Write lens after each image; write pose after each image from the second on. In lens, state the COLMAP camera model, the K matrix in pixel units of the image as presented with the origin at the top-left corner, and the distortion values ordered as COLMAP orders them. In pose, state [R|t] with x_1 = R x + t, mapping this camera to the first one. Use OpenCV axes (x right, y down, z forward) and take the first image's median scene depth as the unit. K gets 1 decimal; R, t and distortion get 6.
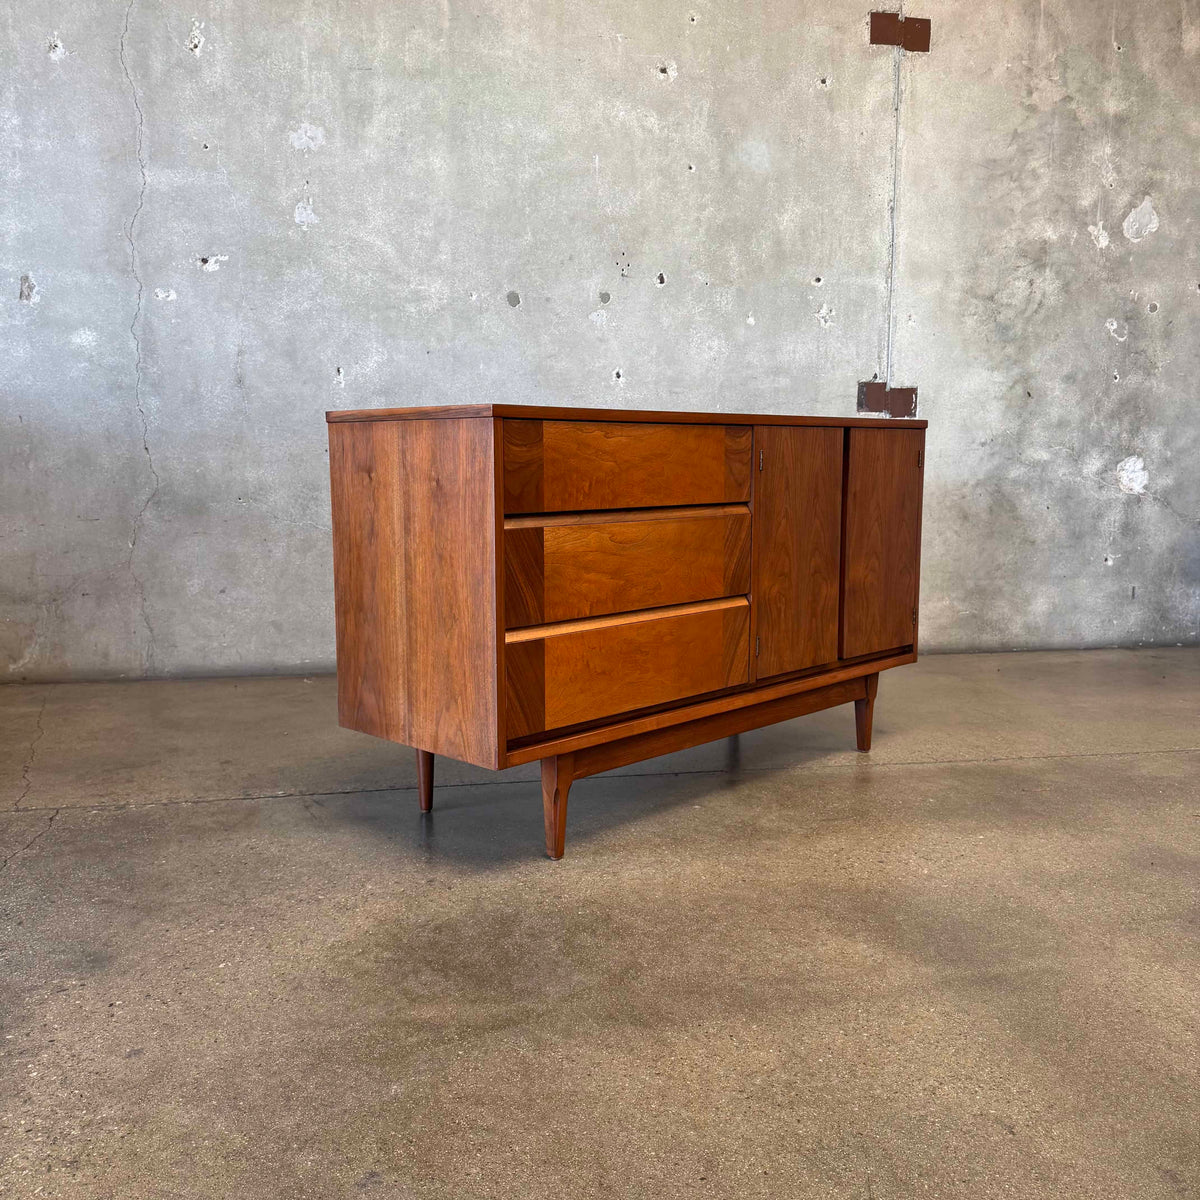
lens RADIAL K [[1104.6, 0, 597.9], [0, 1104.6, 602.3], [0, 0, 1]] dist [0.134865, -0.258842]
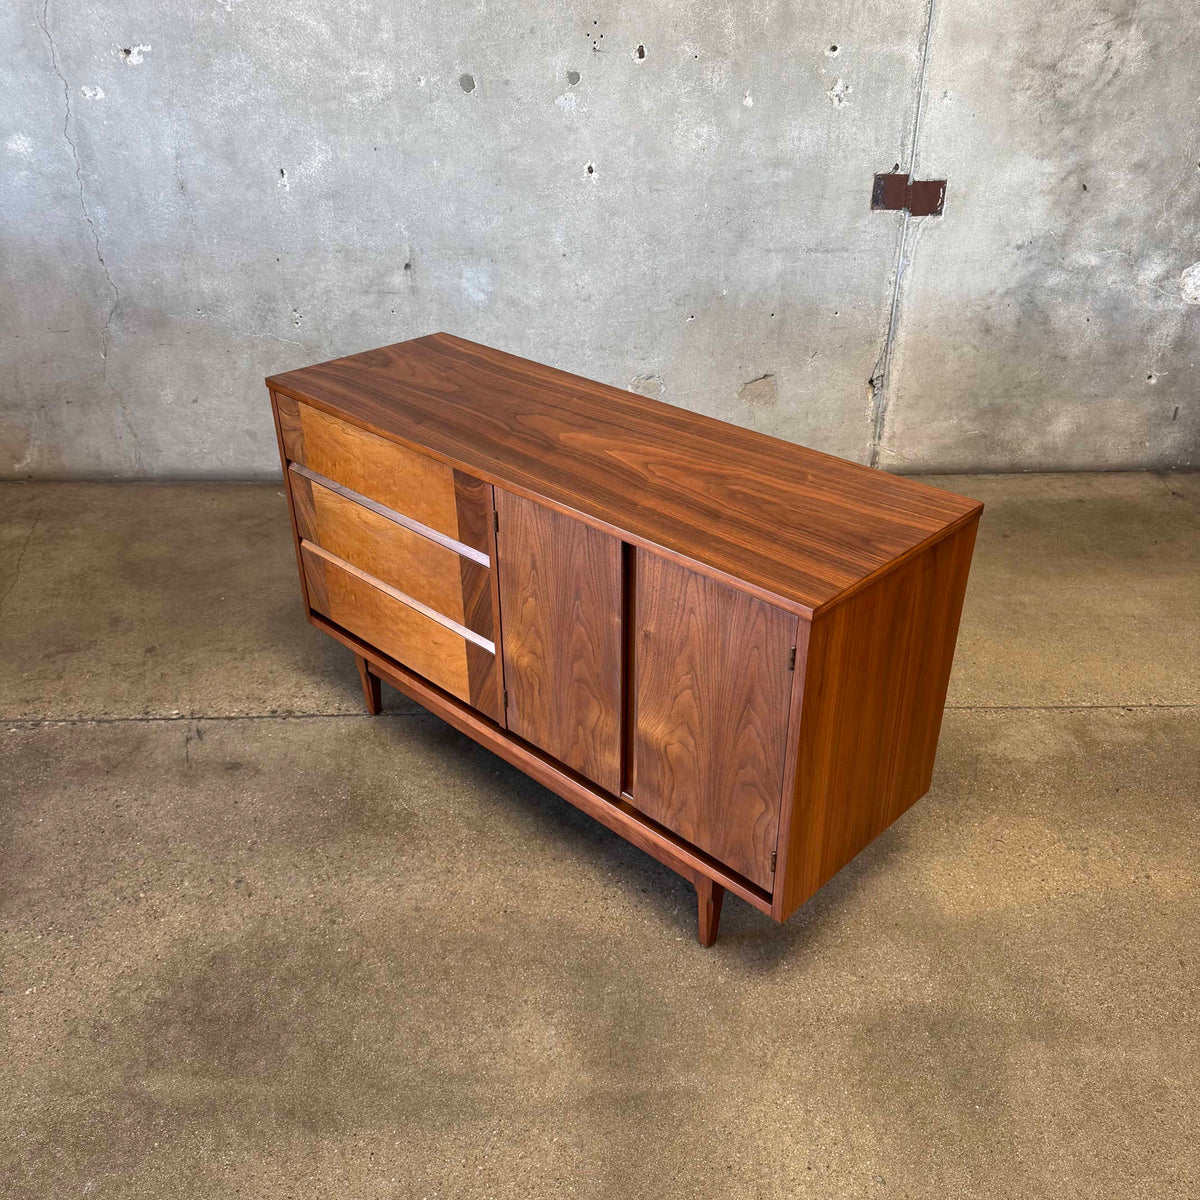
lens RADIAL K [[1110.2, 0, 597.1], [0, 1110.2, 600.2], [0, 0, 1]] dist [0.101025, -0.187928]
pose [[0.987171, 0.076836, -0.139961, 0.182679], [-0.017428, 0.923209, 0.383903, -0.241812], [0.158711, -0.376539, 0.912705, 0.056893]]
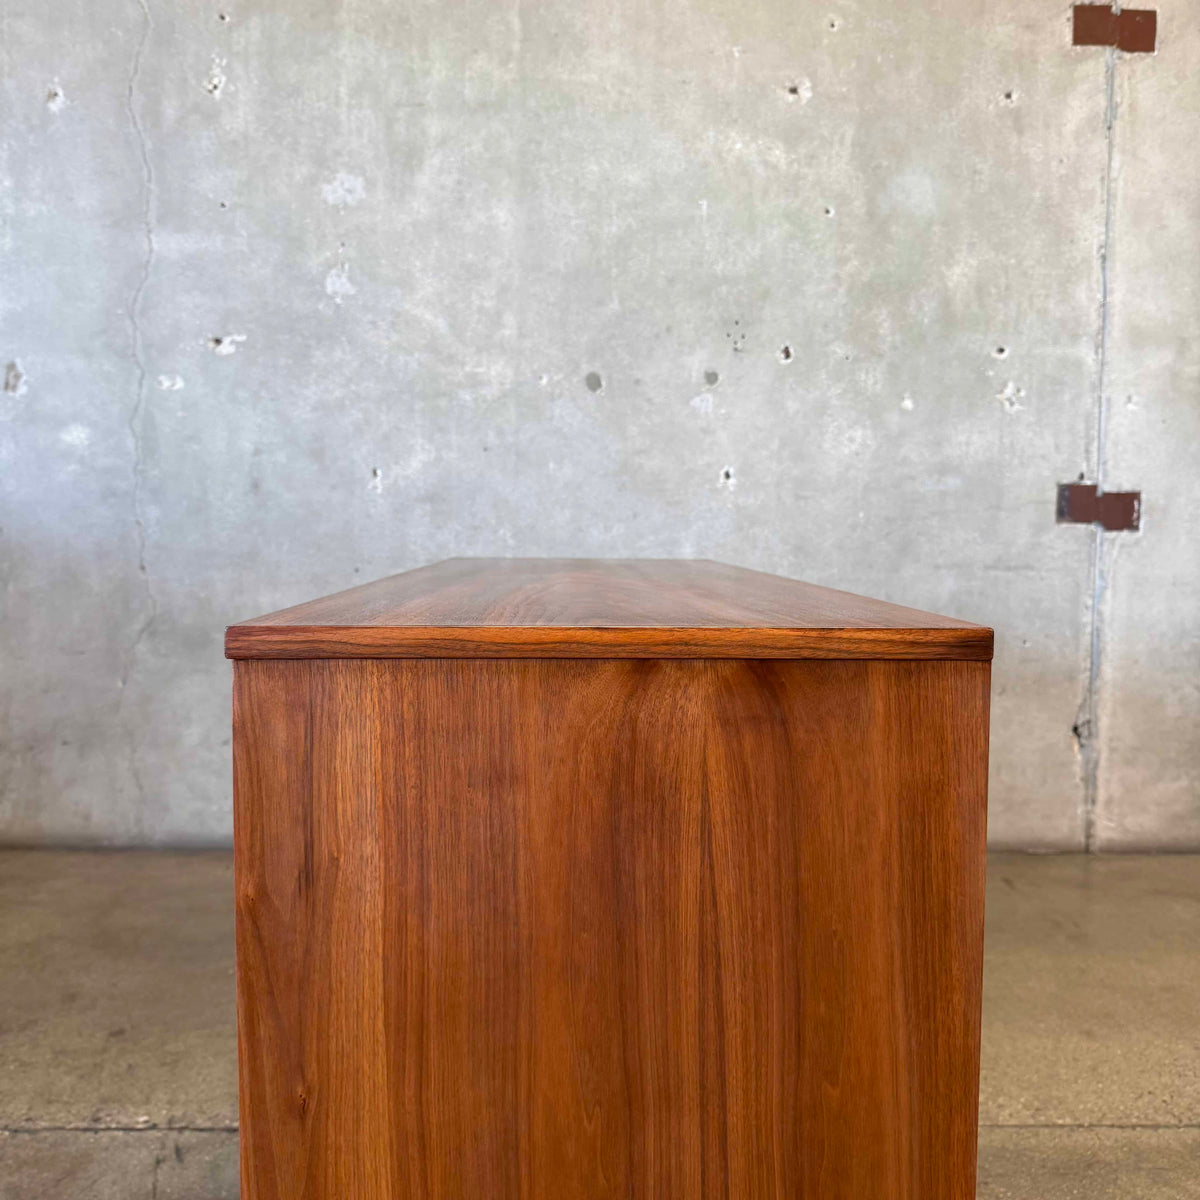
lens RADIAL K [[1121.0, 0, 601.9], [0, 1121.0, 601.2], [0, 0, 1]] dist [0.122202, -0.245844]
pose [[0.987429, 0.019207, -0.156891, 0.058609], [-0.029019, 0.997747, -0.060491, -0.070213], [0.155375, 0.064283, 0.985762, 0.229243]]
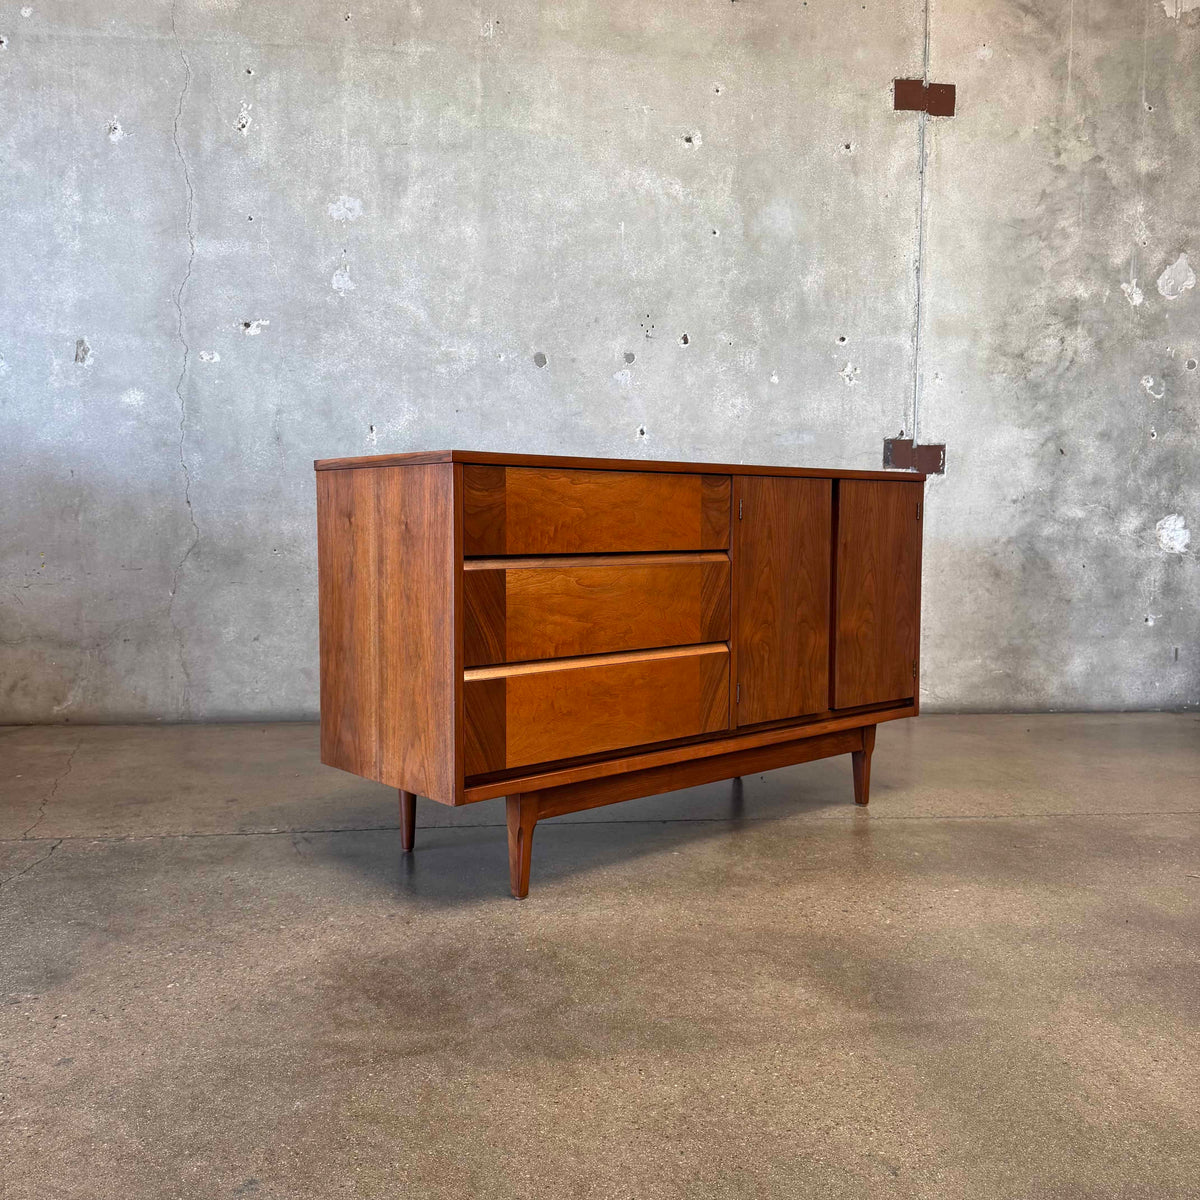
lens RADIAL K [[1102.2, 0, 595.7], [0, 1102.2, 605.5], [0, 0, 1]] dist [0.156169, -0.311542]
pose [[0.997072, 0.010461, -0.075752, 0.056771], [-0.014525, 0.998473, -0.053299, 0.009801], [0.075079, 0.054244, 0.995701, -0.009111]]
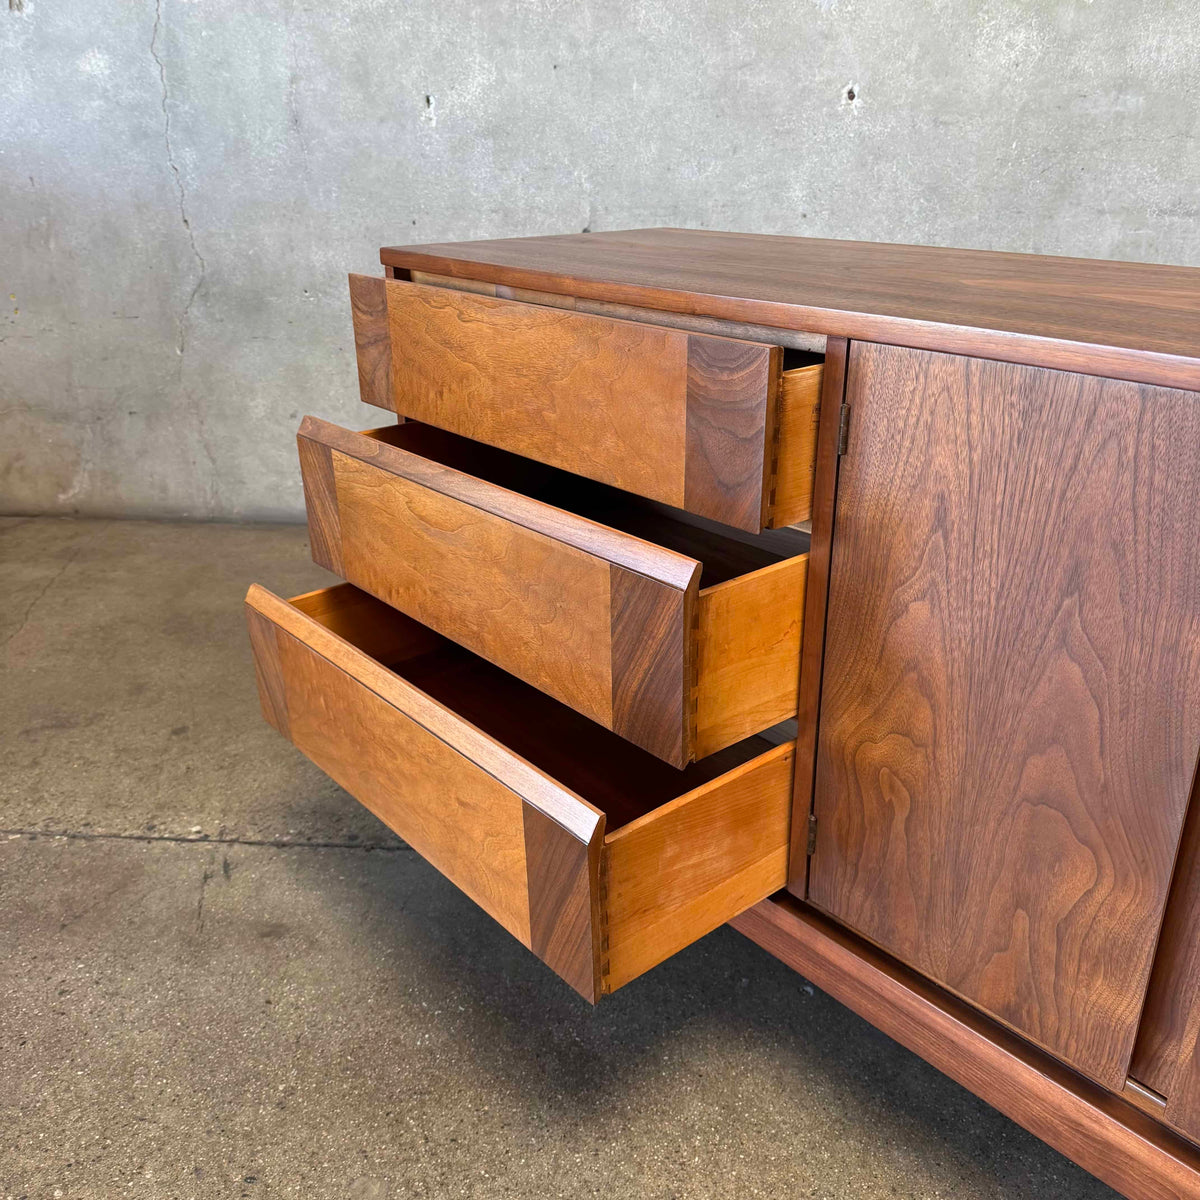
lens RADIAL K [[1132.6, 0, 592.0], [0, 1132.6, 600.5], [0, 0, 1]] dist [0.045435, -0.085192]
pose [[0.963392, 0.095789, -0.250402, 0.068774], [-0.027604, 0.964470, 0.262748, -0.097938], [0.266673, -0.246217, 0.931806, 0.299266]]
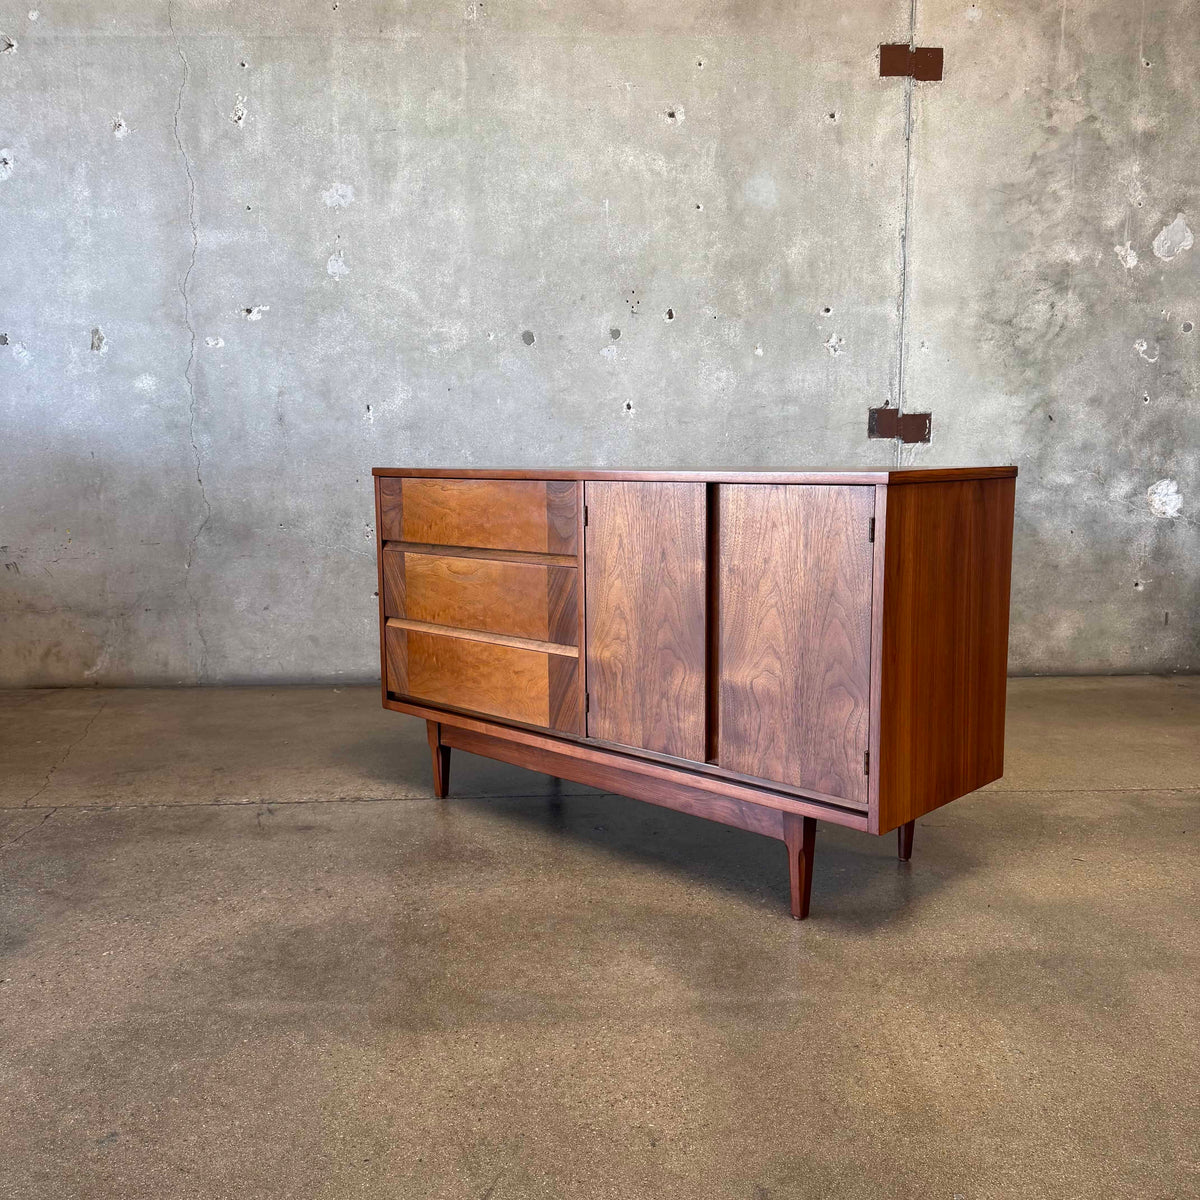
lens RADIAL K [[1099.9, 0, 599.3], [0, 1099.9, 602.6], [0, 0, 1]] dist [0.157693, -0.315114]
pose [[0.989080, 0.013090, -0.146797, 0.152937], [-0.012073, 0.999897, 0.007819, -0.028110], [0.146884, -0.005961, 0.989136, -0.042586]]
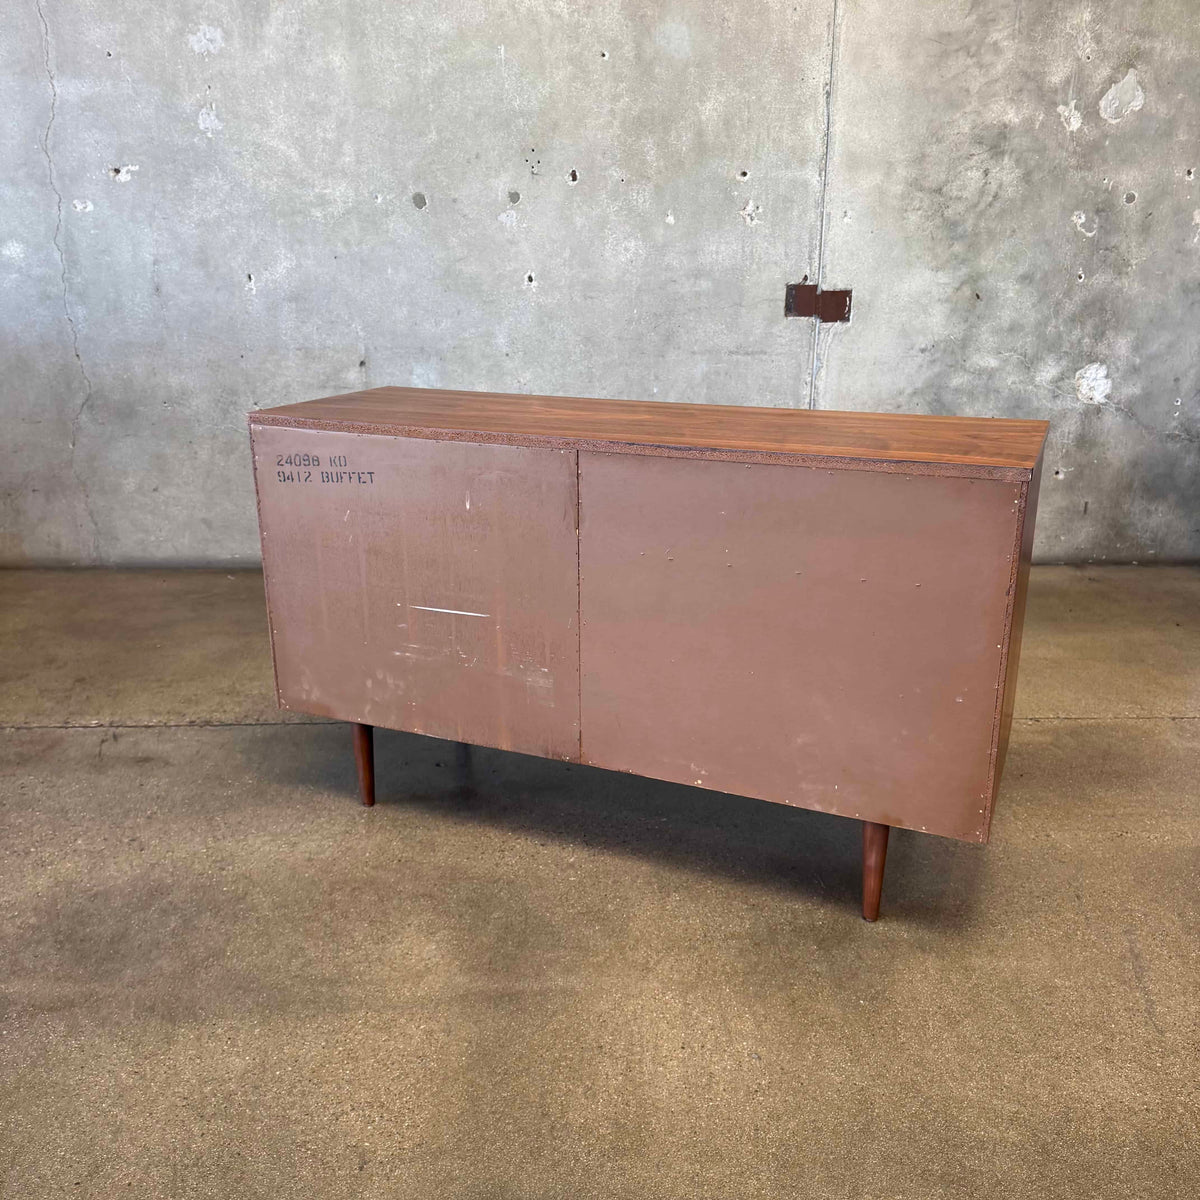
lens RADIAL K [[1108.7, 0, 598.8], [0, 1108.7, 599.3], [0, 0, 1]] dist [0.118841, -0.248603]
pose [[0.988526, 0.047658, -0.143338, 0.243201], [-0.022107, 0.984351, 0.174826, -0.104265], [0.149426, -0.169651, 0.974110, -0.001688]]
